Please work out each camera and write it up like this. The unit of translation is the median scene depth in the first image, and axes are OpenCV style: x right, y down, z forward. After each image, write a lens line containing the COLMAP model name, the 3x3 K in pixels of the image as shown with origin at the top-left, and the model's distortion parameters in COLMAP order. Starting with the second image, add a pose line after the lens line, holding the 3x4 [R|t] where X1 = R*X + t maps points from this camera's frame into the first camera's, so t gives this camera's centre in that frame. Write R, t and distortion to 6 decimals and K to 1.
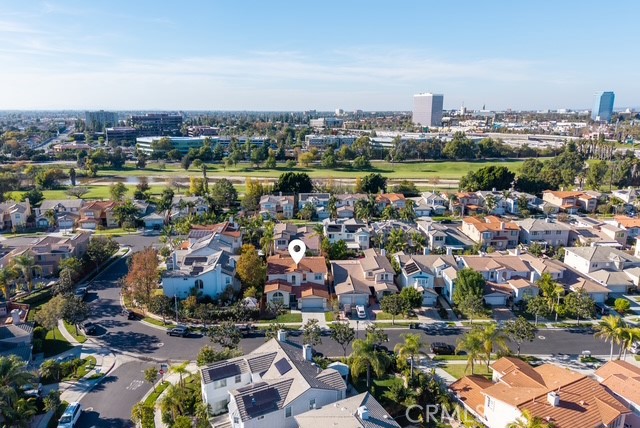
lens RADIAL K [[418.9, 0, 316.9], [0, 418.9, 211.8], [0, 0, 1]] dist [0.046680, -0.056627]
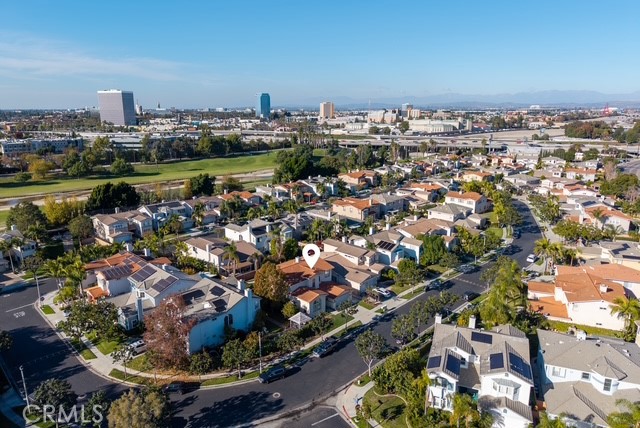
lens RADIAL K [[418.9, 0, 316.9], [0, 418.9, 211.8], [0, 0, 1]] dist [0.046680, -0.056627]
pose [[0.743994, -0.159634, 0.648837, -0.640128], [0.157487, 0.985579, 0.061900, -0.056127], [-0.649362, 0.056130, 0.758405, 0.262896]]
